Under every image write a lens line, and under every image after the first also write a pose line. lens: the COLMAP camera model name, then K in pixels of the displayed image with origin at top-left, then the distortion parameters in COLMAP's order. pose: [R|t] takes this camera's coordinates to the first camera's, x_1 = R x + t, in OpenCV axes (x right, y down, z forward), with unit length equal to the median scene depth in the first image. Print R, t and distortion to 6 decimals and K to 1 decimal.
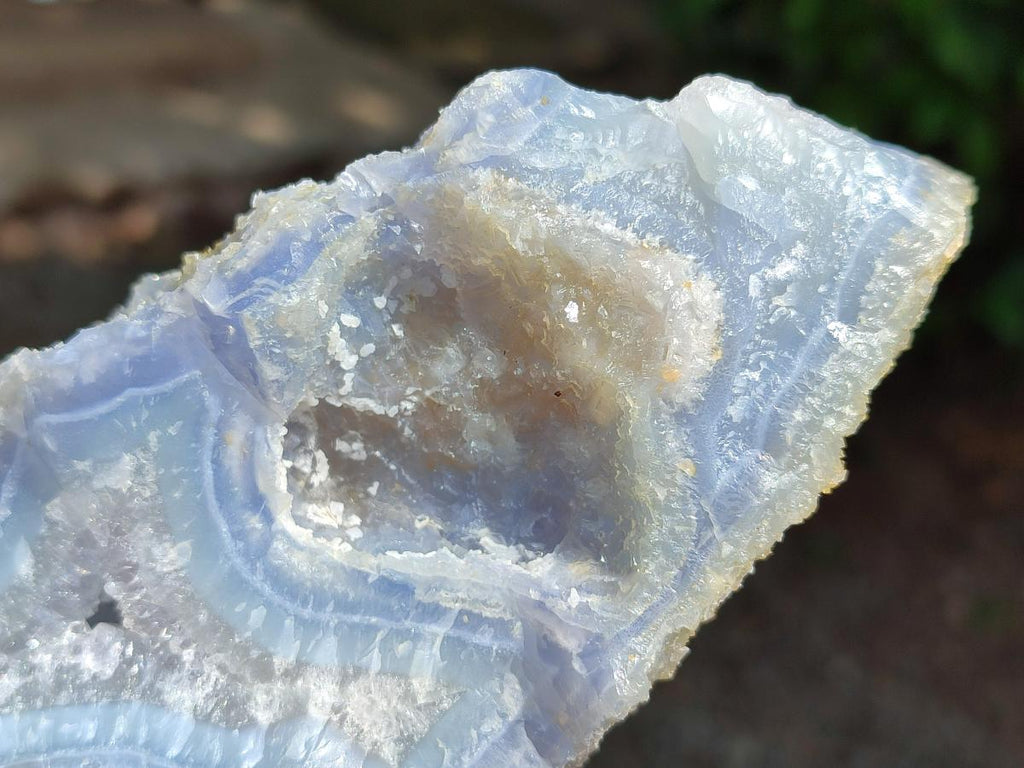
lens RADIAL K [[1478.6, 0, 512.0], [0, 1478.6, 384.0], [0, 0, 1]] dist [0.302686, -1.968162]
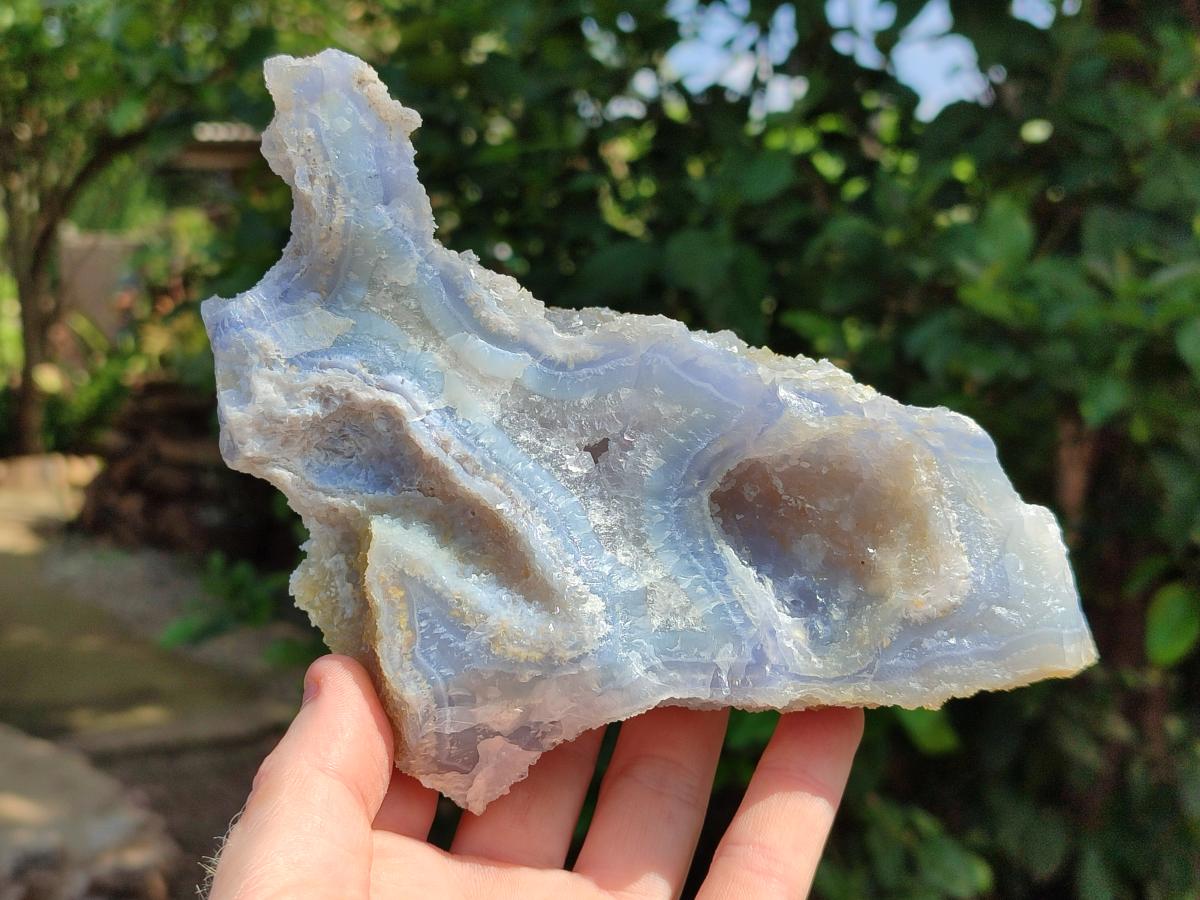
lens RADIAL K [[1732.8, 0, 600.0], [0, 1732.8, 450.0], [0, 0, 1]] dist [0.302686, -1.968162]
pose [[0.658452, 0.752540, 0.011144, -0.307329], [-0.751870, 0.658383, -0.034982, 0.231749], [-0.033663, 0.014655, 0.999326, -1.116575]]
